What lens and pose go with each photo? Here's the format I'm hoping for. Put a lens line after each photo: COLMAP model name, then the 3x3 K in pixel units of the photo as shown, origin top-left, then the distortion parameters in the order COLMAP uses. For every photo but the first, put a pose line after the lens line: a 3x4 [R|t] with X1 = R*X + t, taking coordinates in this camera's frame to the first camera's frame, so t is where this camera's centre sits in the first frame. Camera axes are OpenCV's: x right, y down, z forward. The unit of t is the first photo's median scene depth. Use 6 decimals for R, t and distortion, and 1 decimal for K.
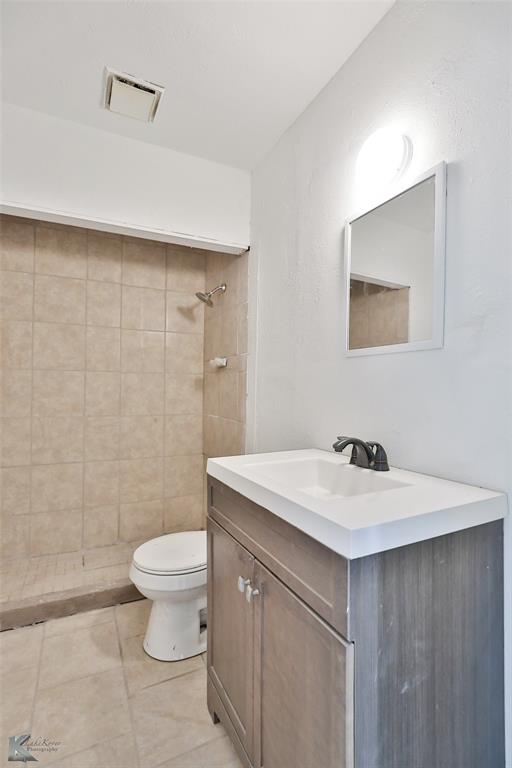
lens RADIAL K [[361.4, 0, 251.3], [0, 361.4, 402.5], [0, 0, 1]] dist [-0.003929, 0.000905]
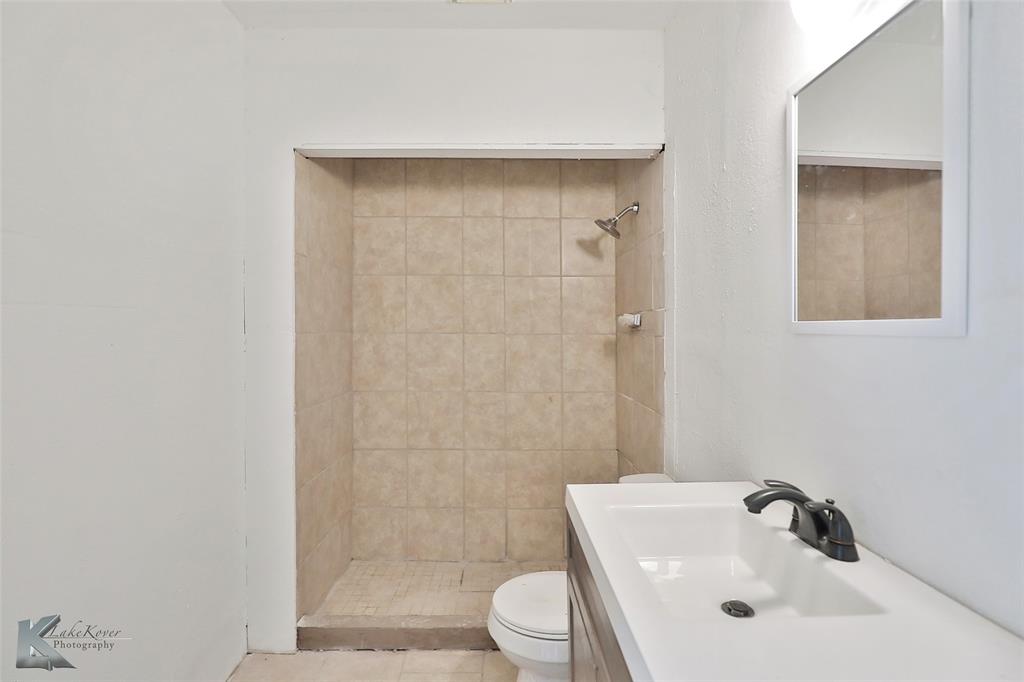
lens RADIAL K [[505.7, 0, 556.5], [0, 505.7, 333.5], [0, 0, 1]] dist [-0.000017, -0.000151]
pose [[0.910051, -0.002874, -0.414487, 0.179661], [0.003651, 0.999993, 0.001083, -0.090272], [0.414481, -0.002498, 0.910055, 0.094248]]
